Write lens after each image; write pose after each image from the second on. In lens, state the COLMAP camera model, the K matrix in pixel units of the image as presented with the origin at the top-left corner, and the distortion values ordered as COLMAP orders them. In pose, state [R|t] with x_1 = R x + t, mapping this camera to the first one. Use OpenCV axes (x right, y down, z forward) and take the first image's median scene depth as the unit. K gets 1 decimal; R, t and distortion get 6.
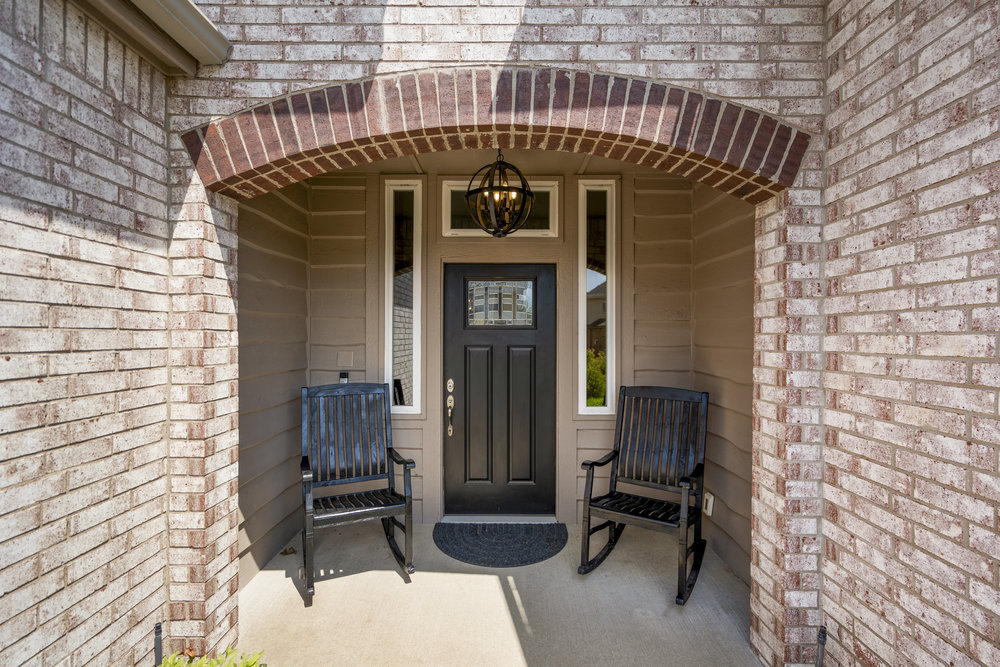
lens RADIAL K [[456.7, 0, 500.0], [0, 456.7, 333.5], [0, 0, 1]] dist [-0.004825, 0.000075]
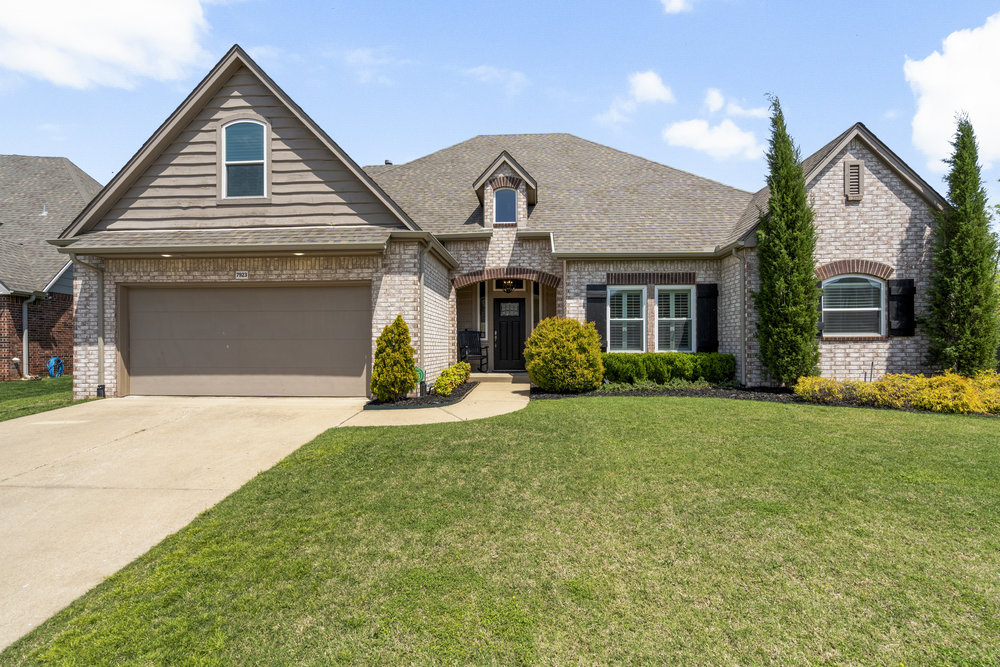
lens RADIAL K [[456.7, 0, 500.0], [0, 456.7, 333.5], [0, 0, 1]] dist [-0.004825, 0.000075]
pose [[0.997863, -0.008128, -0.064829, 0.168677], [0.006730, 0.999741, -0.021753, 0.217069], [0.064989, 0.021270, 0.997659, -2.774285]]
